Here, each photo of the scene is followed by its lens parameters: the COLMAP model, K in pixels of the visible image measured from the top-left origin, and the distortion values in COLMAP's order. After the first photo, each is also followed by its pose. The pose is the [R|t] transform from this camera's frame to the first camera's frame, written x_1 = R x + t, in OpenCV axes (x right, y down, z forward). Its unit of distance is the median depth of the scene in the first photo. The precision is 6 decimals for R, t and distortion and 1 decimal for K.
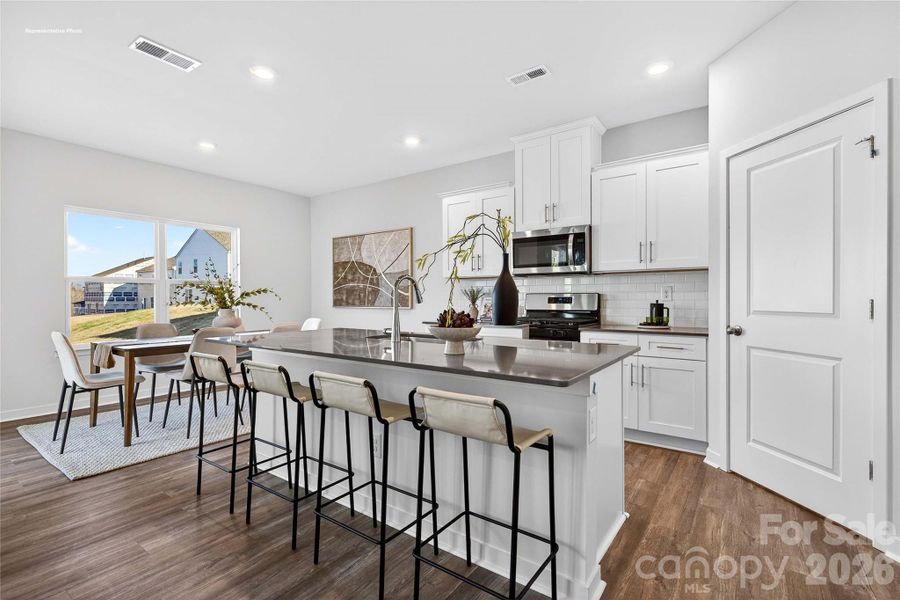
lens RADIAL K [[415.6, 0, 455.0], [0, 415.6, 299.9], [0, 0, 1]] dist [0.020013, 0.000360]
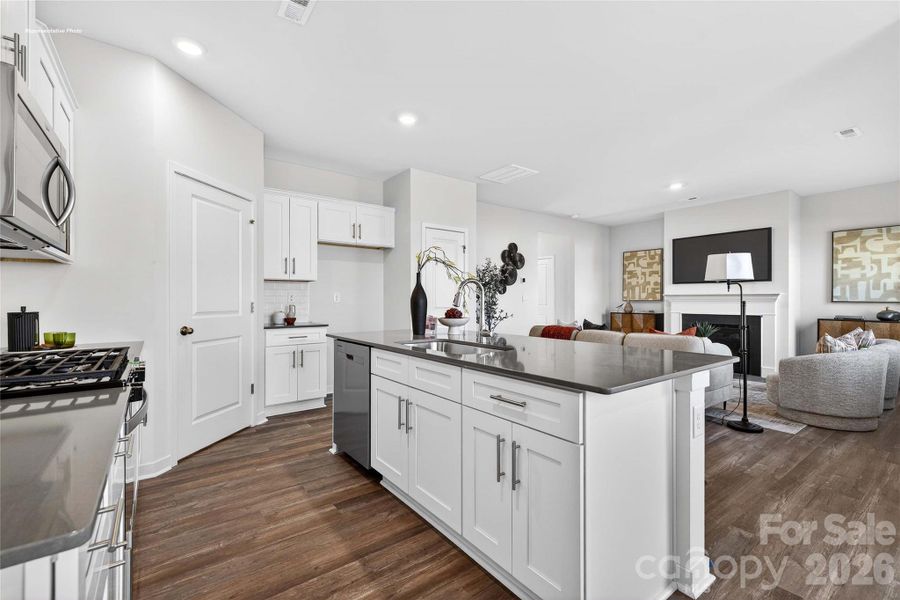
lens RADIAL K [[386.7, 0, 451.3], [0, 386.7, 298.7], [0, 0, 1]] dist [0.001064, 0.000770]
pose [[-0.954862, 0.001422, 0.297047, -0.192139], [-0.000181, 0.999986, -0.005367, -0.004070], [-0.297051, -0.005178, -0.954848, 1.068122]]
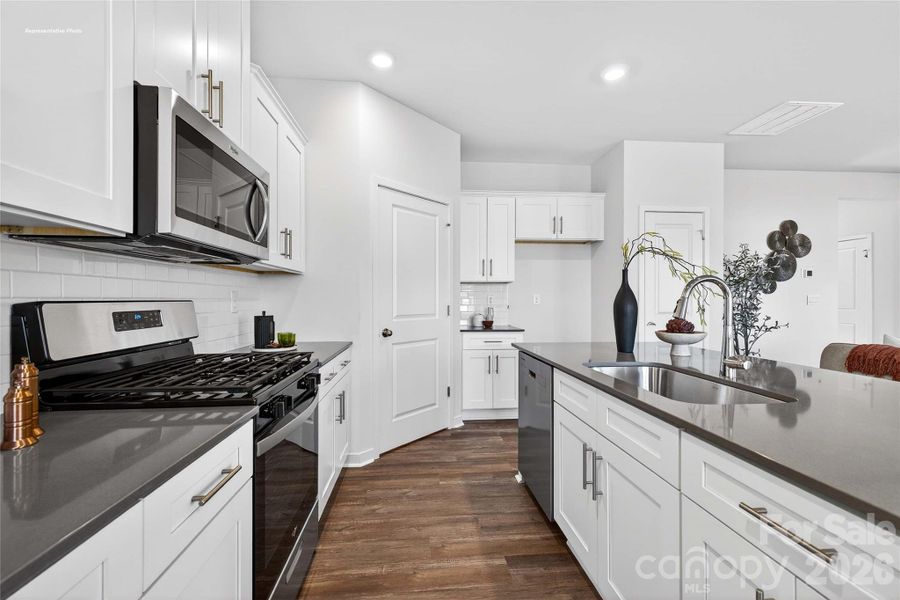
lens RADIAL K [[386.4, 0, 451.6], [0, 386.4, 300.1], [0, 0, 1]] dist [0.010984, -0.002359]
pose [[-0.656410, -0.001157, 0.754404, -0.171455], [-0.000288, 0.999999, 0.001283, -0.013048], [-0.754404, 0.000625, -0.656410, 0.949872]]
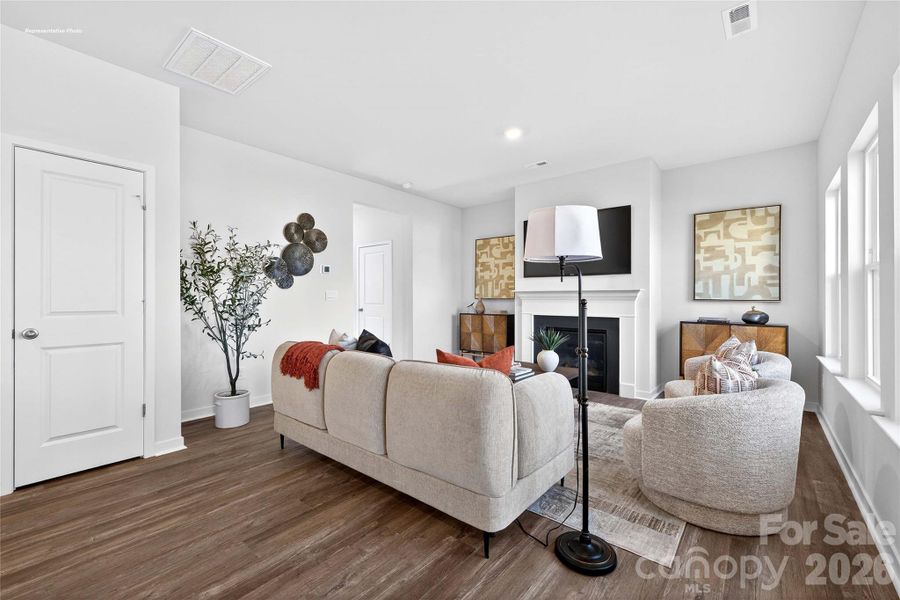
lens RADIAL K [[386.4, 0, 445.9], [0, 386.4, 295.3], [0, 0, 1]] dist [0.010984, -0.002359]
pose [[-0.998460, 0.000065, 0.055475, -0.400533], [-0.000441, 0.999958, -0.009109, -0.004109], [-0.055473, -0.009119, -0.998419, 0.561139]]
